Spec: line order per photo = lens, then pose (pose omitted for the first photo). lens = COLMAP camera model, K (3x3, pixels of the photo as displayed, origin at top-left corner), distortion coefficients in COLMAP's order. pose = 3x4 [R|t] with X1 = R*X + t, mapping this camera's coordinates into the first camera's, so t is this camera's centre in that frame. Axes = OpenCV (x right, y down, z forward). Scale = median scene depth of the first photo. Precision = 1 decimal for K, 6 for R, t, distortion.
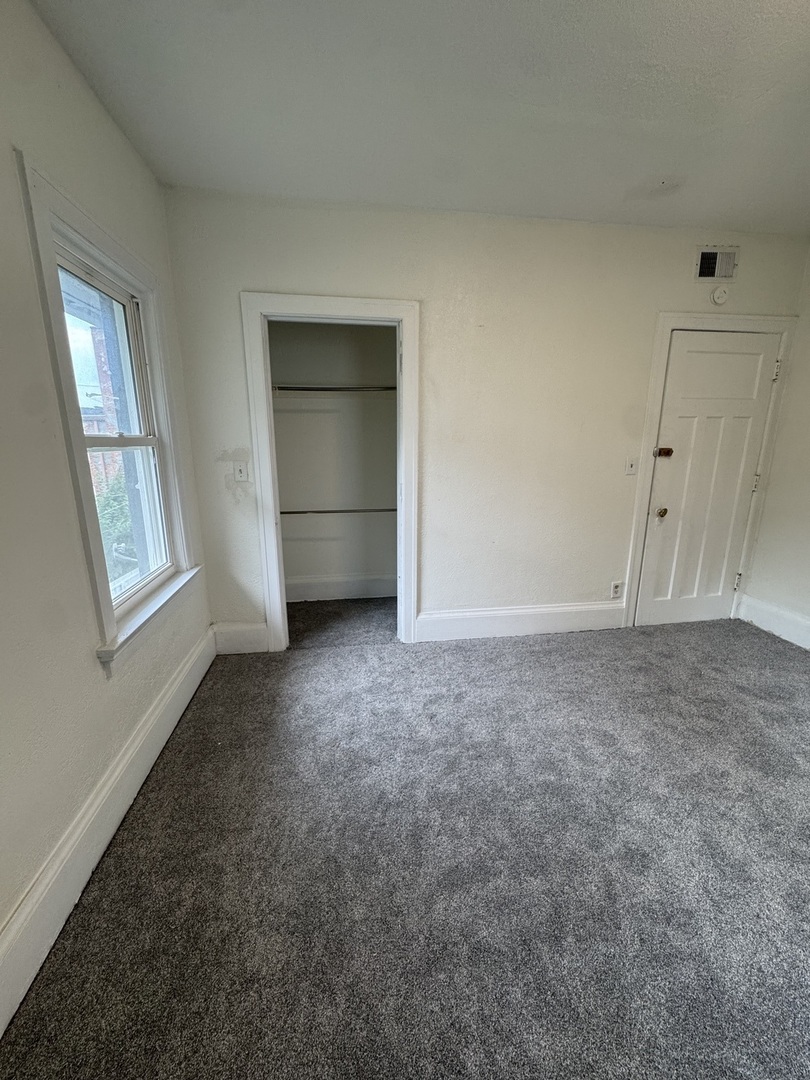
lens RADIAL K [[439.0, 0, 408.4], [0, 439.0, 533.9], [0, 0, 1]] dist [0.000448, 0.000007]
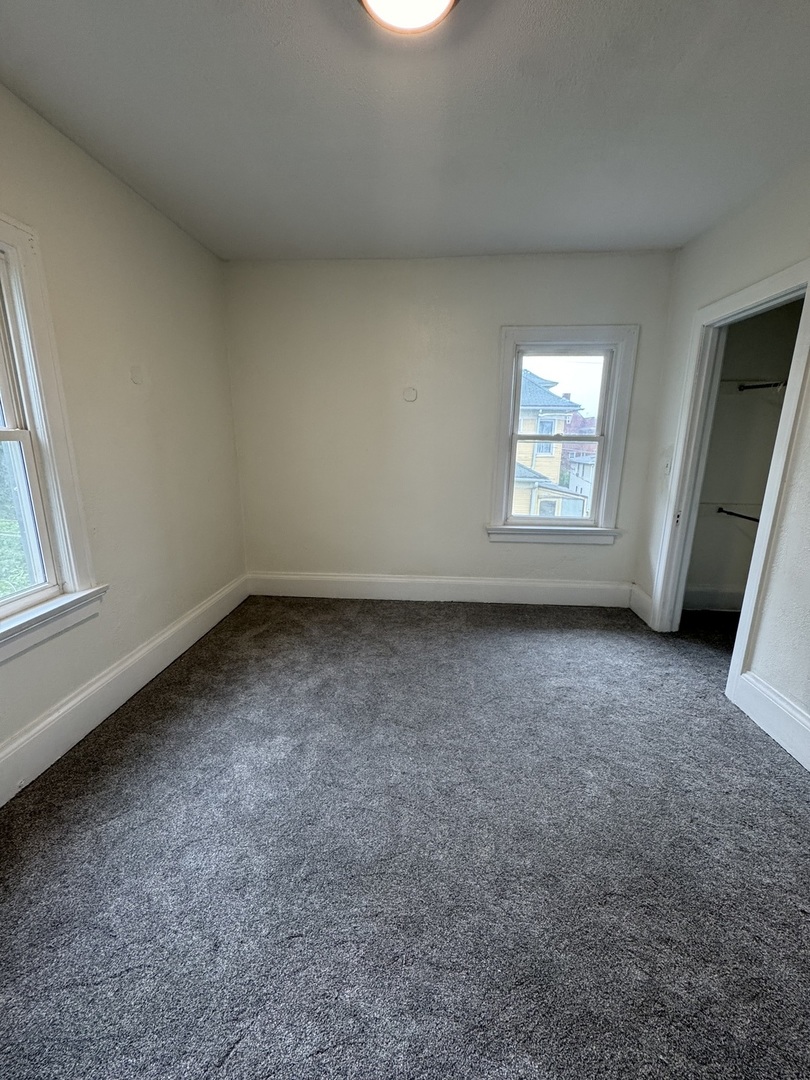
lens RADIAL K [[439.0, 0, 408.4], [0, 439.0, 533.9], [0, 0, 1]] dist [0.000448, 0.000007]
pose [[-0.215825, 0.208275, -0.953961, 0.926599], [-0.239265, 0.935920, 0.258468, -0.107531], [0.946664, 0.284033, -0.152162, 0.562622]]
